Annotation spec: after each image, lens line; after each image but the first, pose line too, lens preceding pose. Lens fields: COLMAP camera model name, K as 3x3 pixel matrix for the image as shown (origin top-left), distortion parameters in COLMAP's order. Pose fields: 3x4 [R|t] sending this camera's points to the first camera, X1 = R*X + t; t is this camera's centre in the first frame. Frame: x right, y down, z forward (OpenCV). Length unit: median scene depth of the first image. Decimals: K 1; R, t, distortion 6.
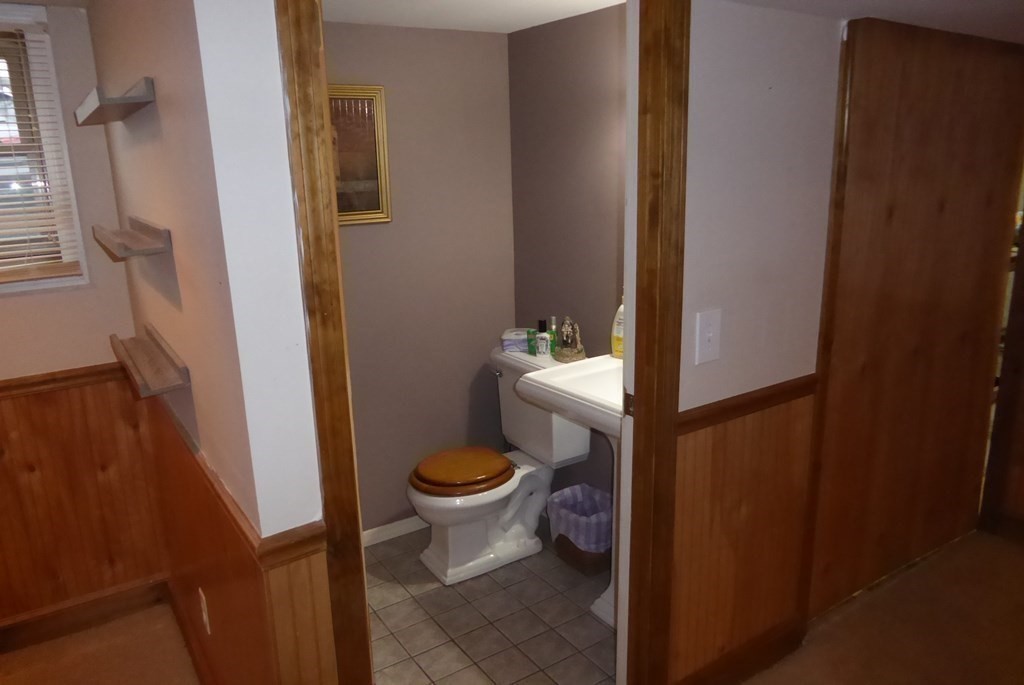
lens RADIAL K [[730.0, 0, 509.3], [0, 730.0, 344.7], [0, 0, 1]] dist [0.007615, -0.009492]
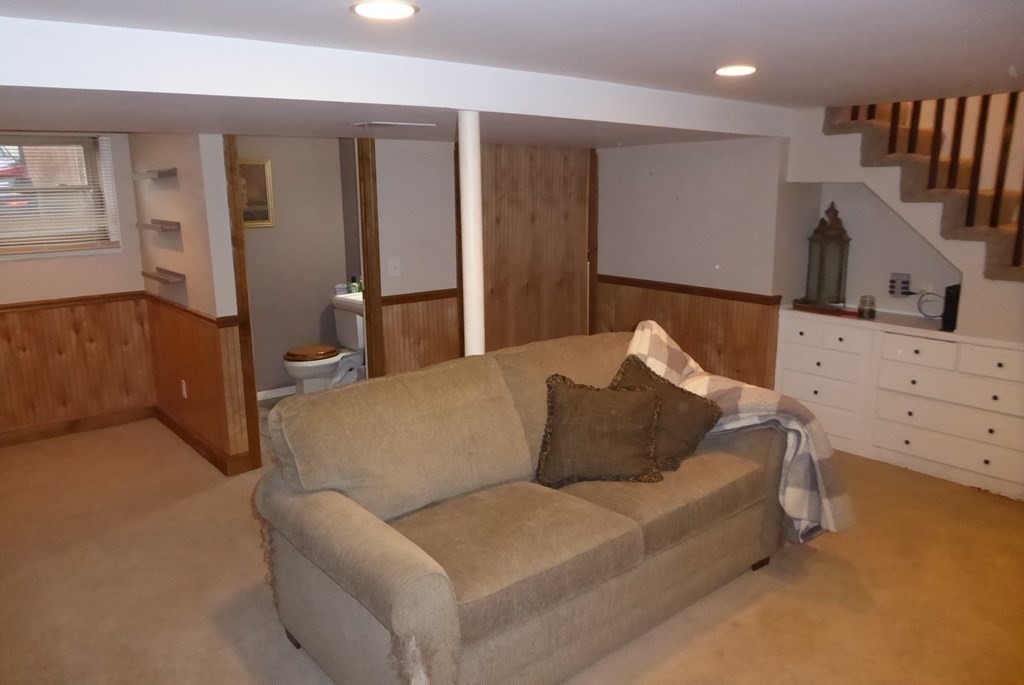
lens RADIAL K [[730.0, 0, 514.3], [0, 730.0, 339.3], [0, 0, 1]] dist [0.007615, -0.009492]
pose [[0.993989, -0.007952, 0.109187, 0.308553], [0.013139, 0.998815, -0.046868, 0.277923], [-0.108685, 0.048021, 0.992916, -1.184998]]
